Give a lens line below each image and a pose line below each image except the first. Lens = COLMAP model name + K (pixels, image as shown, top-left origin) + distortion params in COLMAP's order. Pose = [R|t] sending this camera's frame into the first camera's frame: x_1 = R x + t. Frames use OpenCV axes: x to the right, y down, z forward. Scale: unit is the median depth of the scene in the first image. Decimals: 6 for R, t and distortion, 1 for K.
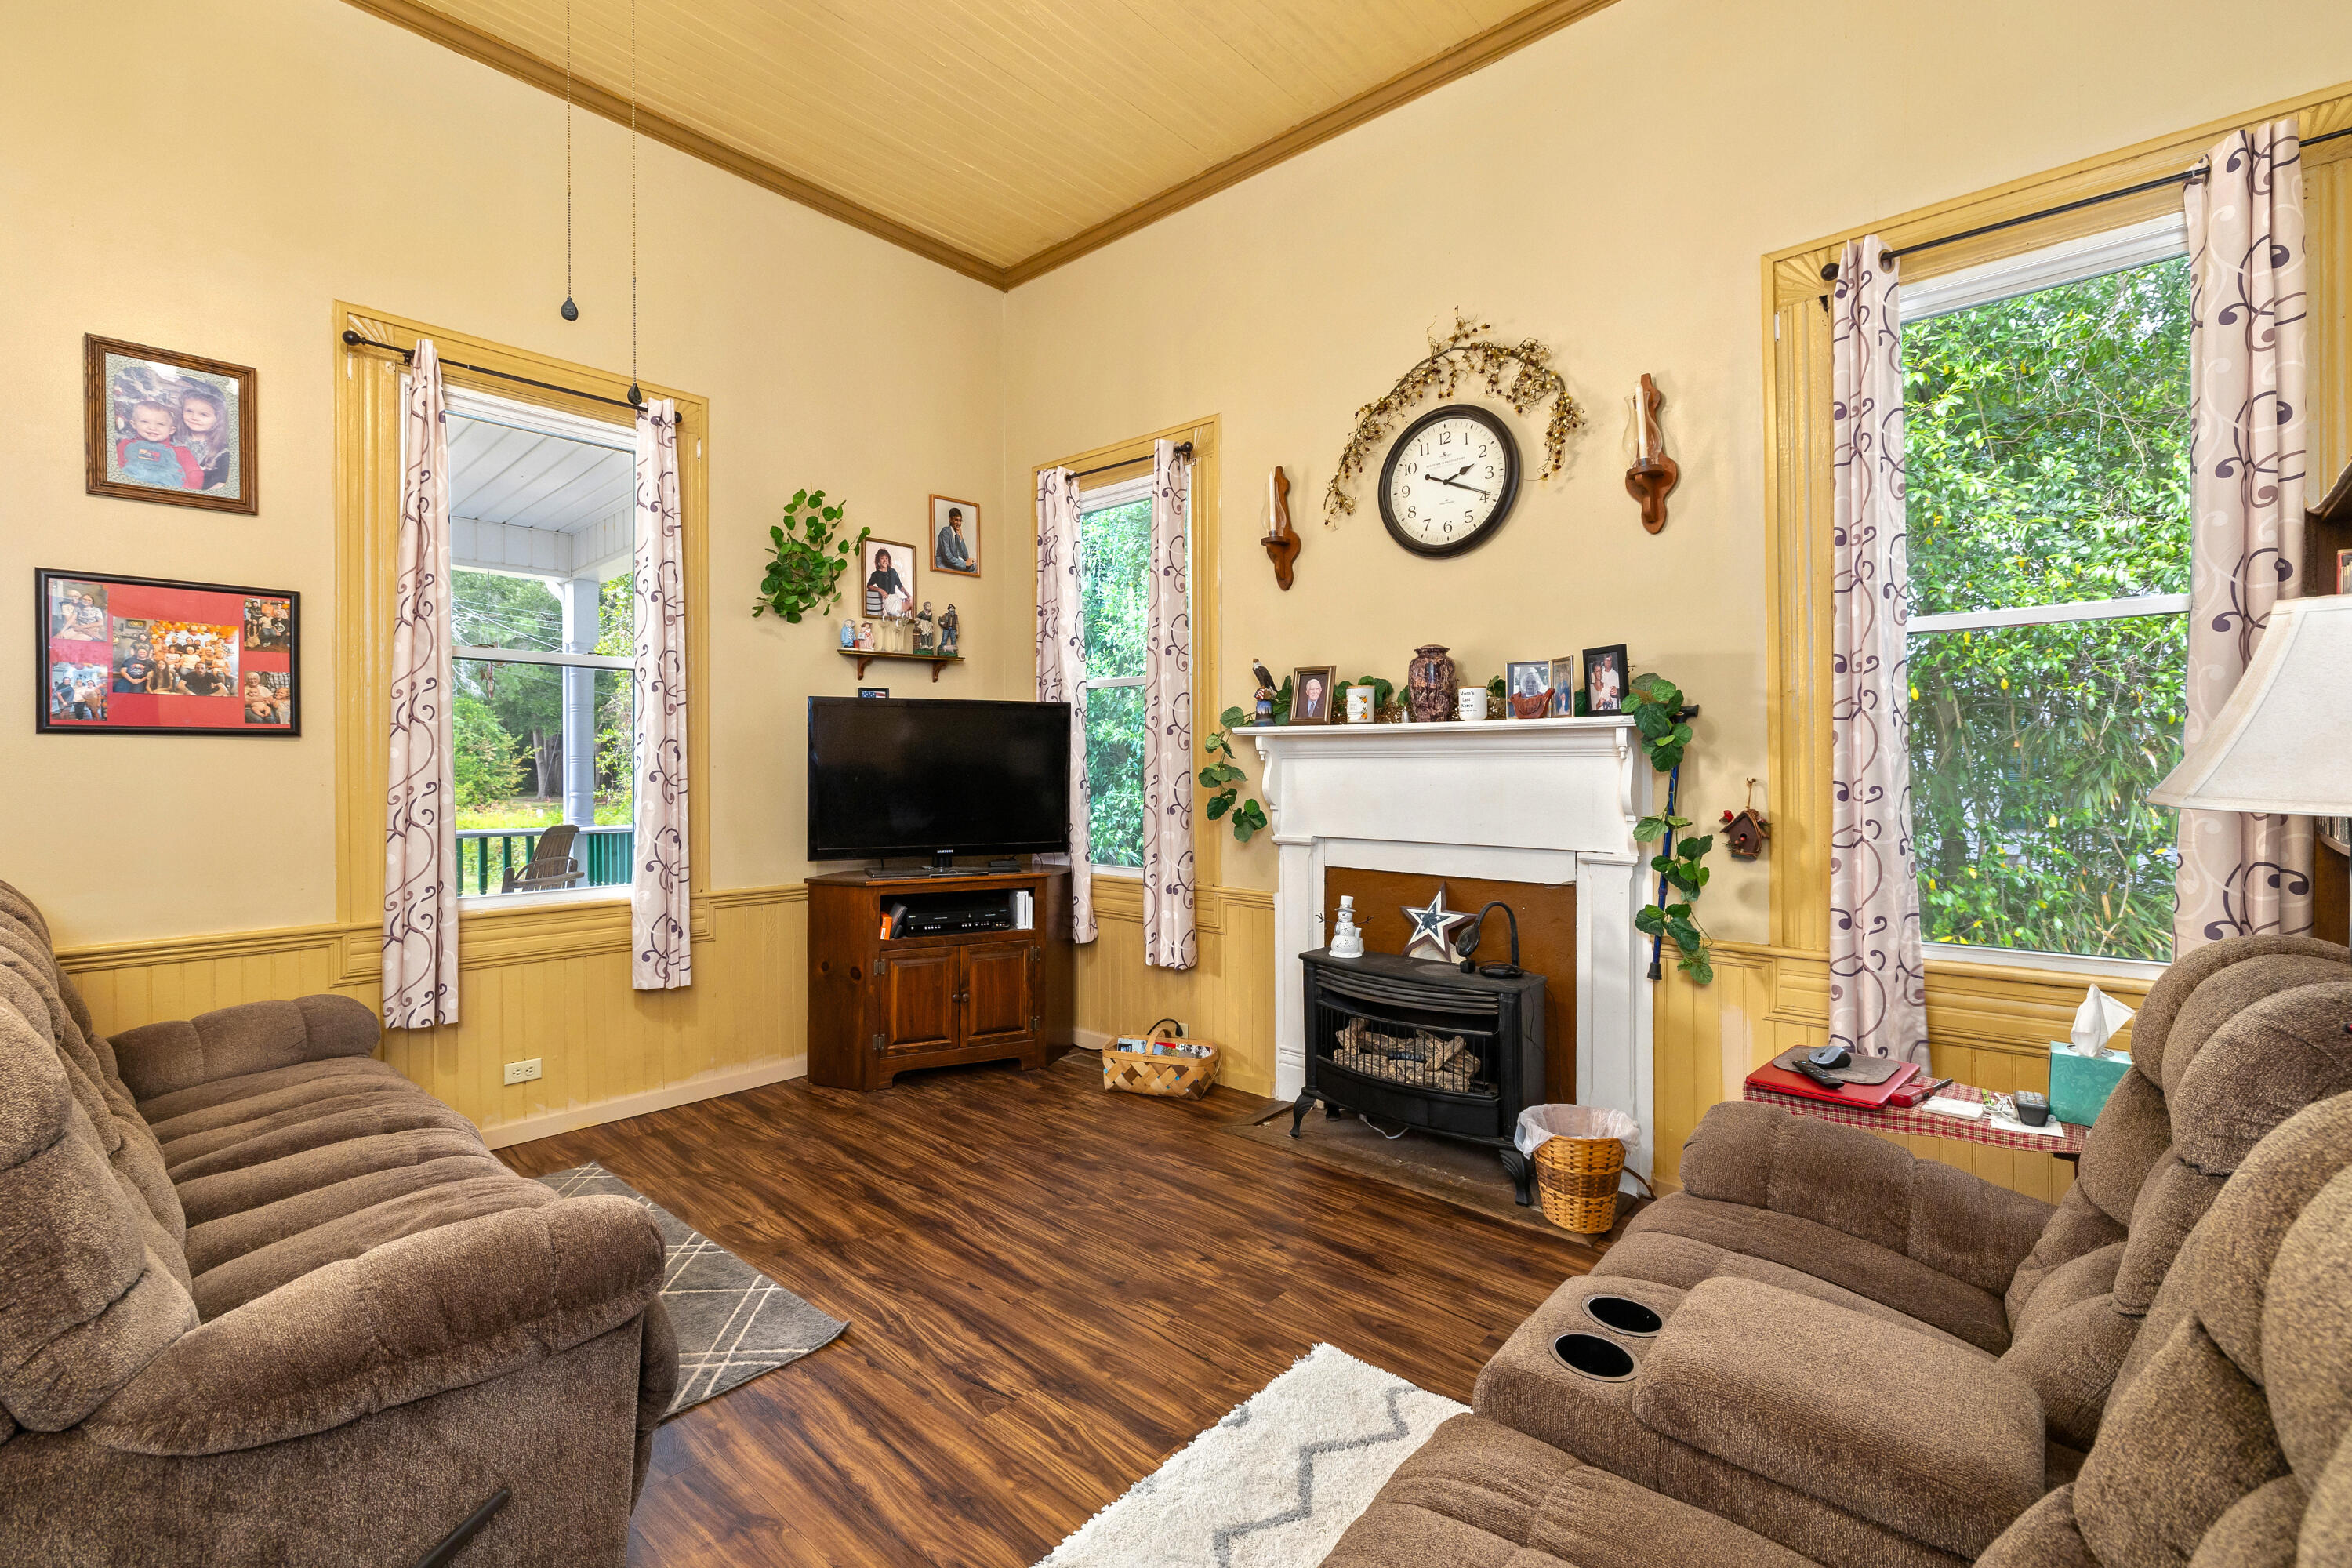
lens RADIAL K [[1042.1, 0, 1182.5], [0, 1042.1, 713.3], [0, 0, 1]] dist [0.004637, -0.000008]
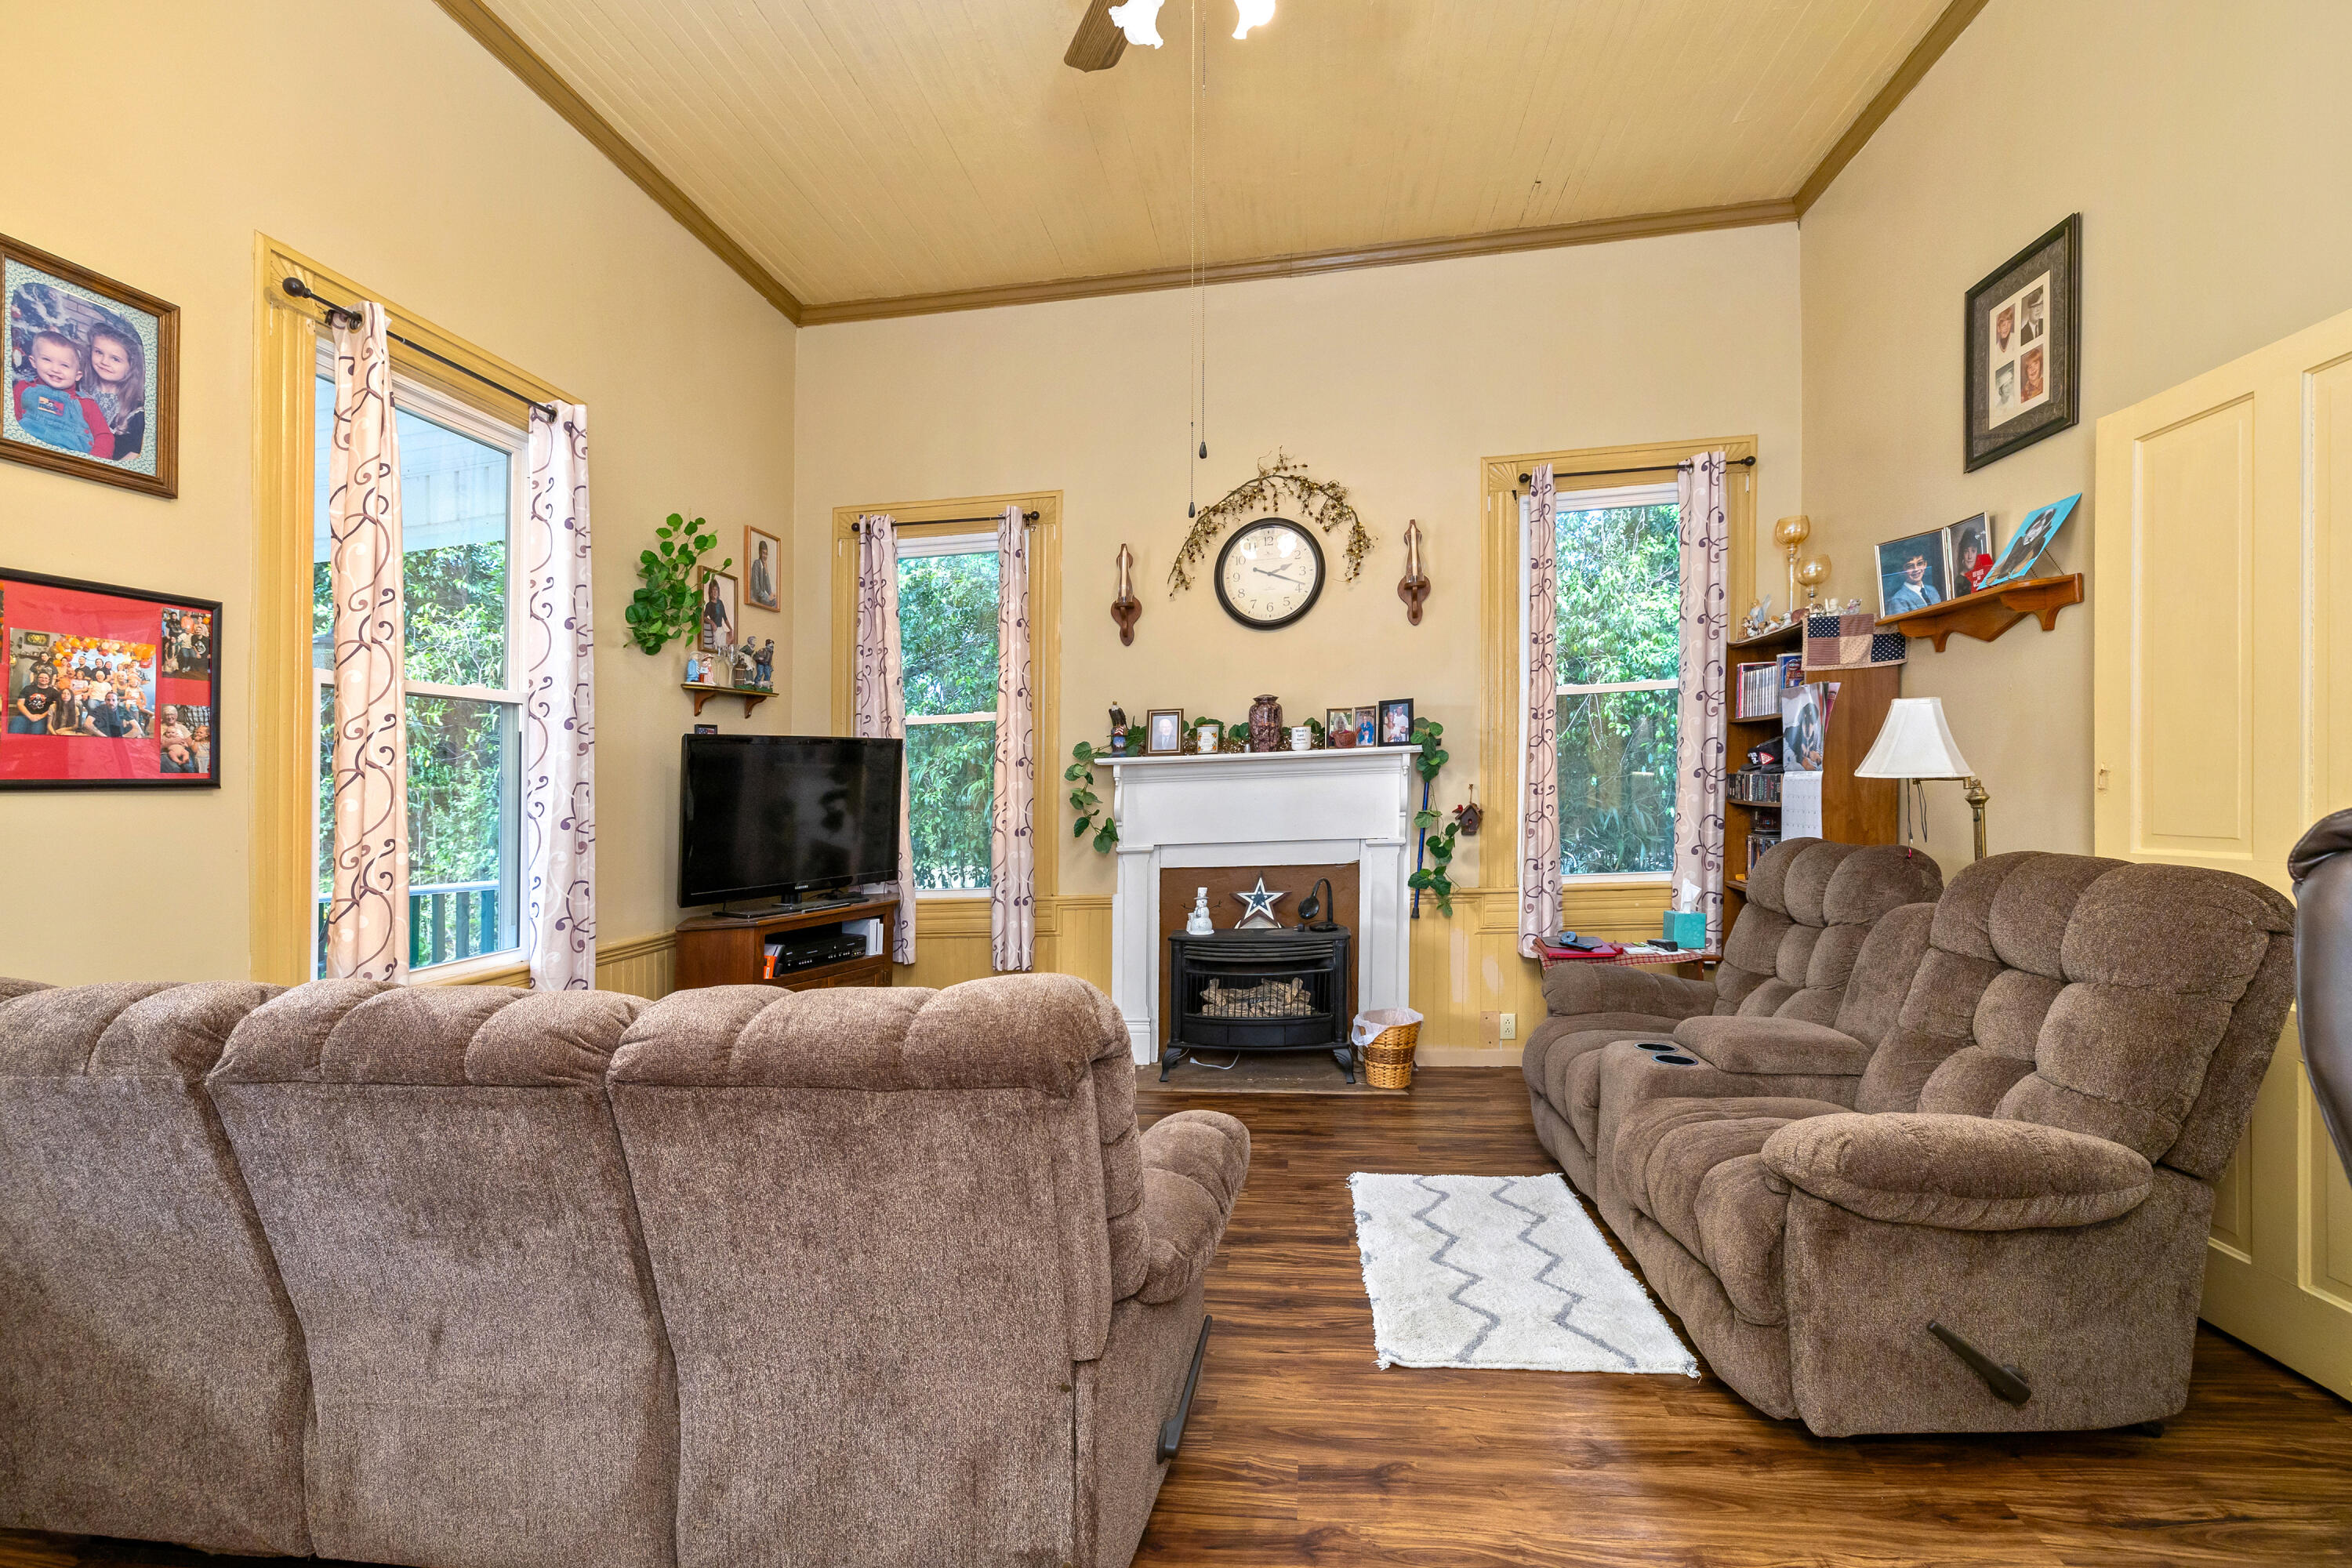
lens RADIAL K [[1042.1, 0, 1175.0], [0, 1042.1, 763.5], [0, 0, 1]] dist [0.004637, -0.000008]
pose [[0.818466, -0.019455, 0.574226, -0.671708], [0.009621, 0.999751, 0.020158, -0.005176], [-0.574475, -0.010974, 0.818449, -0.039787]]
